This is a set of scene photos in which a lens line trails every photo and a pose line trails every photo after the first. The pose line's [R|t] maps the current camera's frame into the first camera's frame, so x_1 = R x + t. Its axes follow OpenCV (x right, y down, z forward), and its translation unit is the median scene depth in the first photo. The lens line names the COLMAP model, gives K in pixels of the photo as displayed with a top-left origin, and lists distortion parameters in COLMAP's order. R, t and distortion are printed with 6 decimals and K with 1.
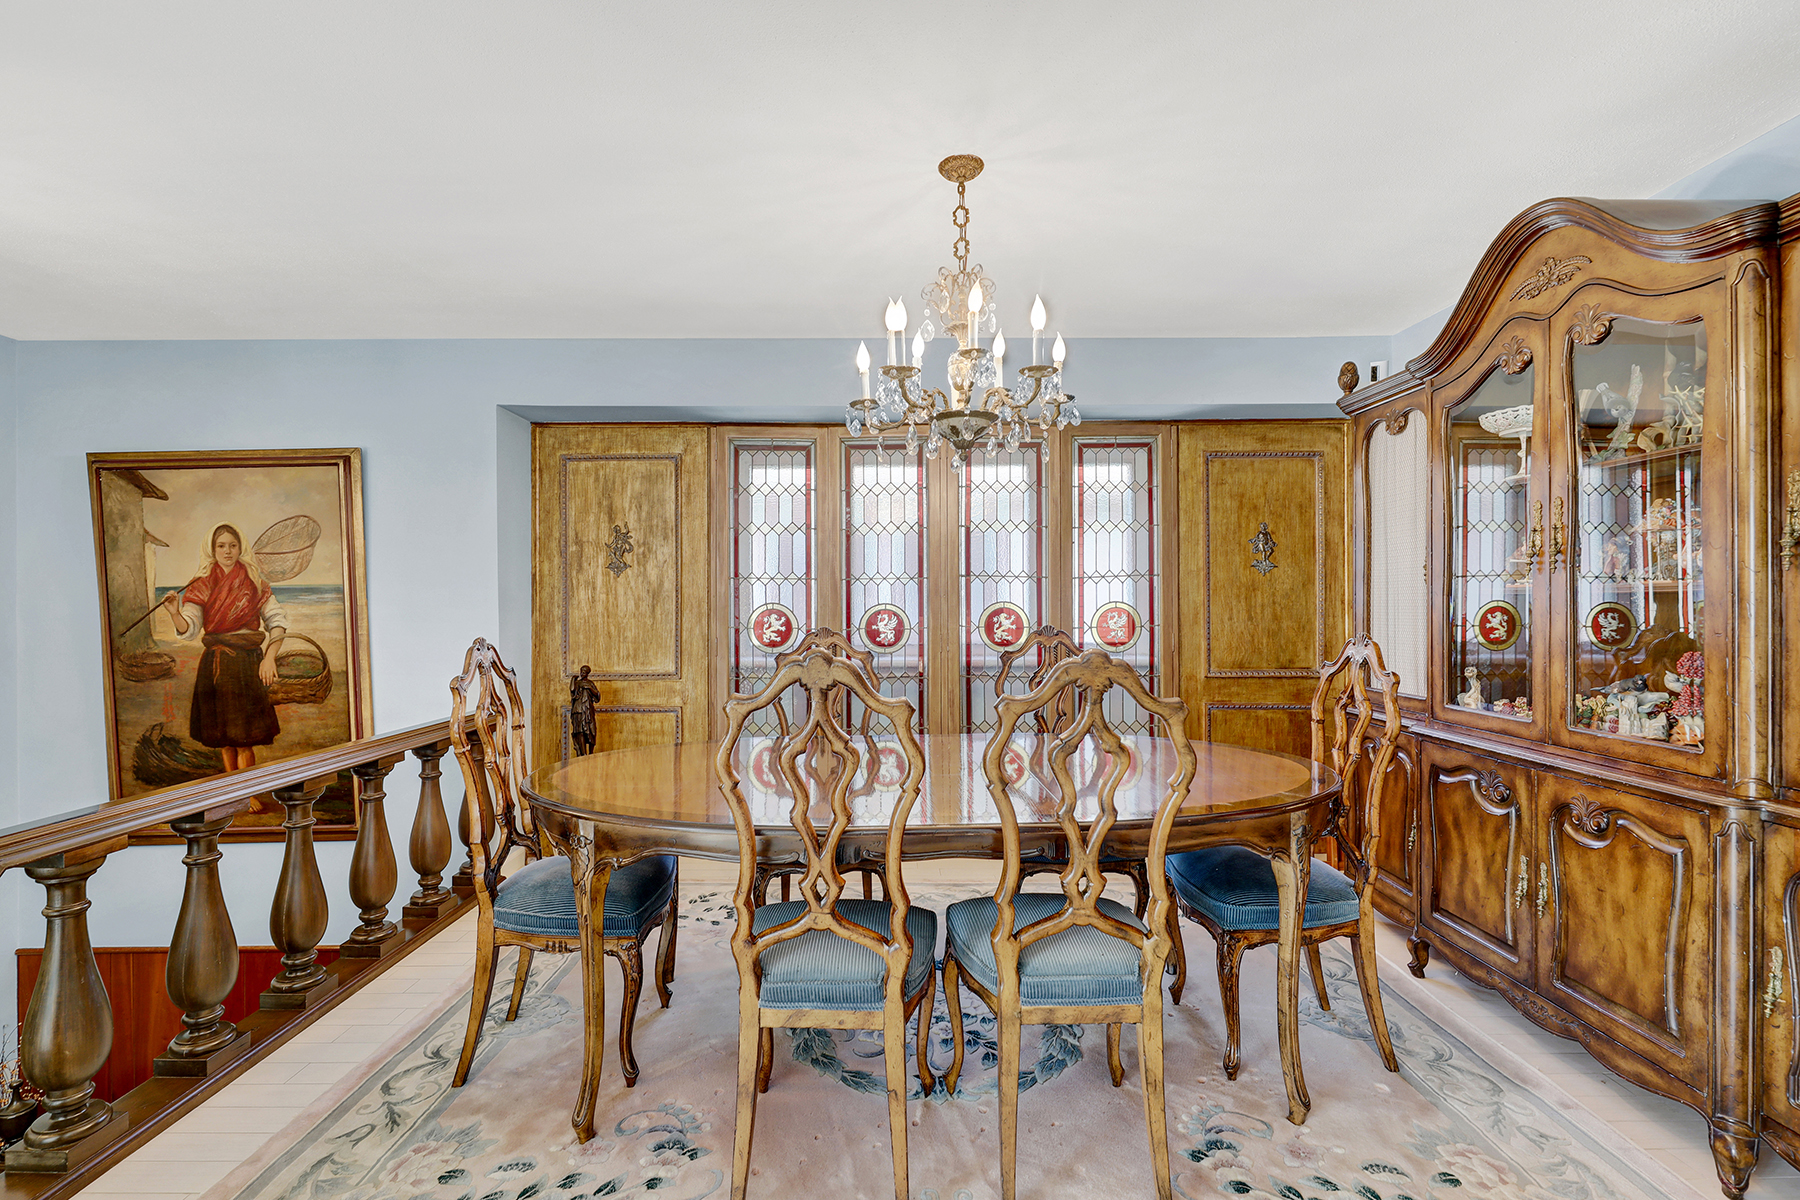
lens RADIAL K [[820.2, 0, 900.0], [0, 820.2, 600.0], [0, 0, 1]] dist [0.000174, -0.000365]
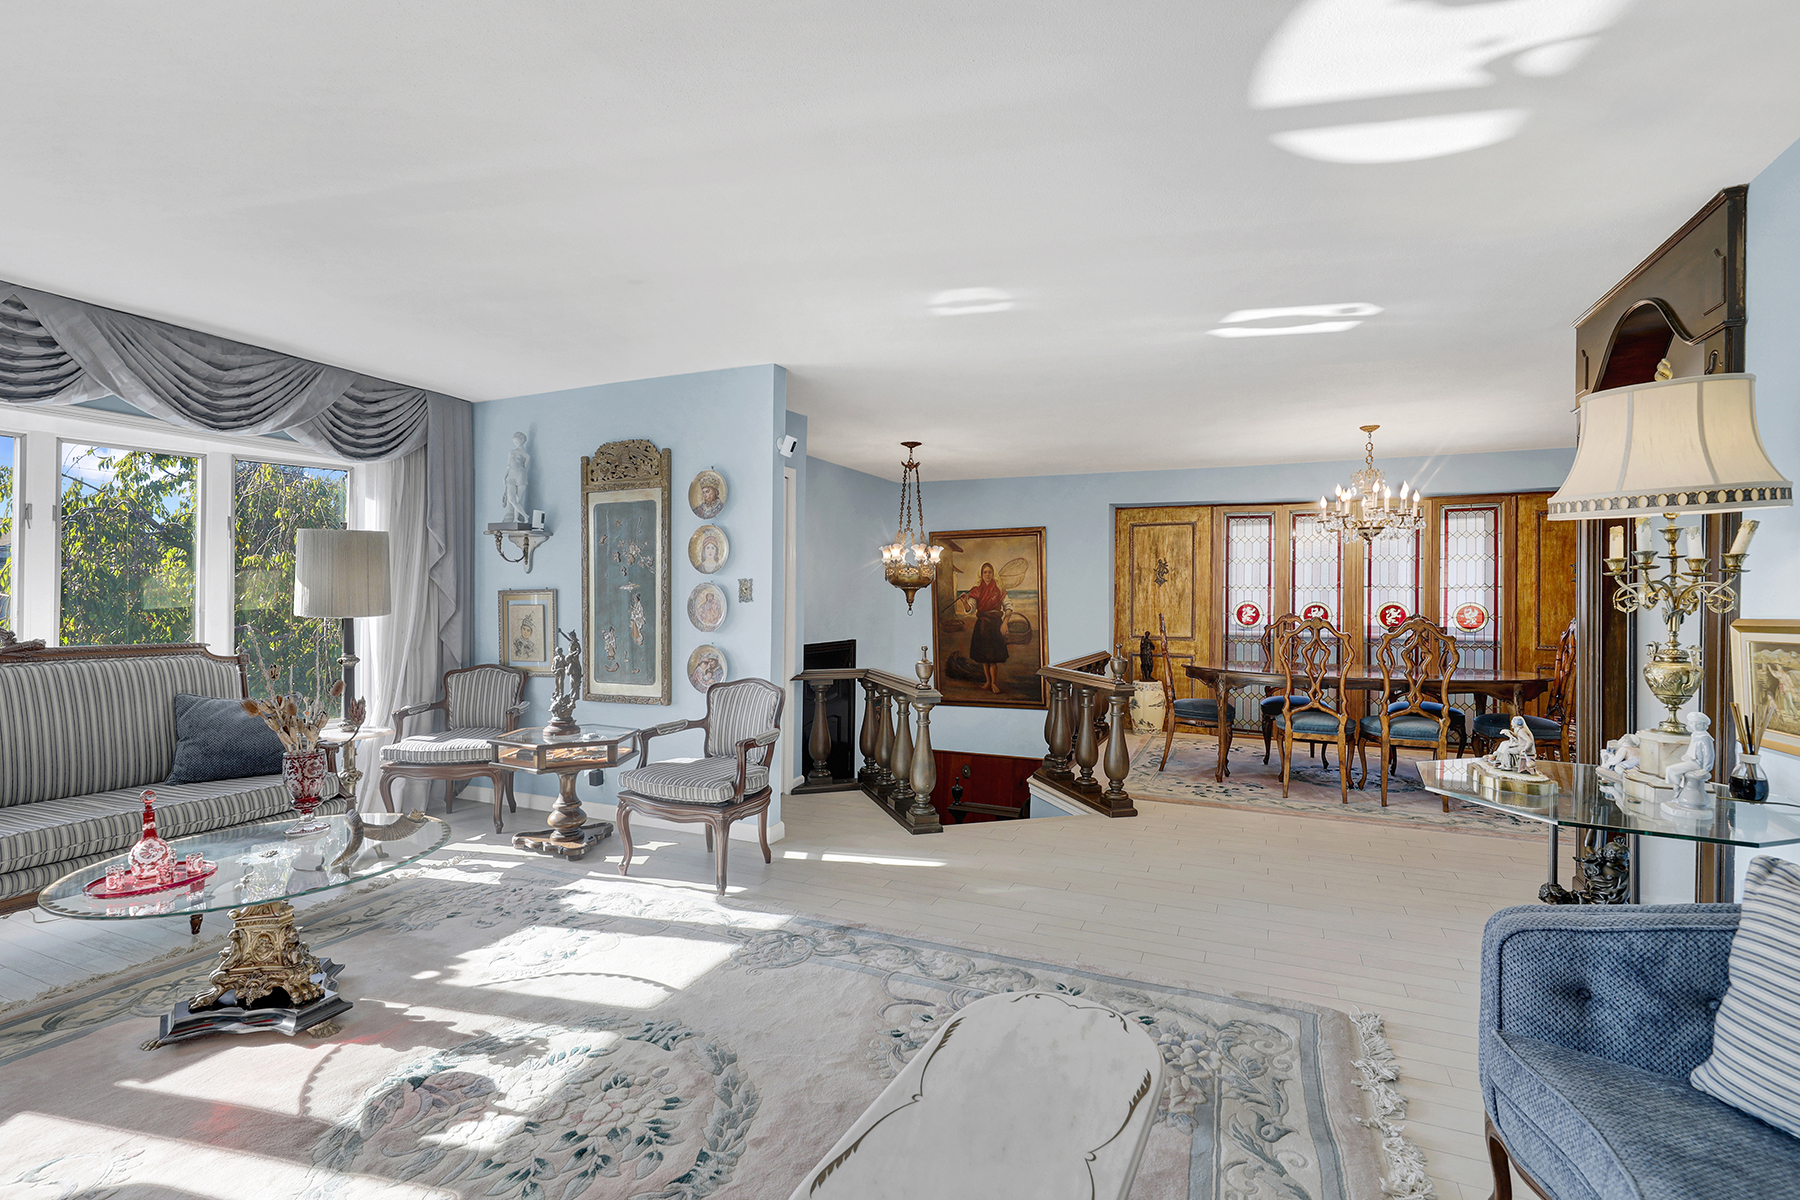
lens RADIAL K [[820.2, 0, 900.0], [0, 820.2, 600.0], [0, 0, 1]] dist [0.000174, -0.000365]
pose [[0.907590, 0.011155, -0.419710, -0.091573], [-0.008918, 0.999934, 0.007291, -0.004839], [0.419764, -0.002875, 0.907629, -1.012368]]
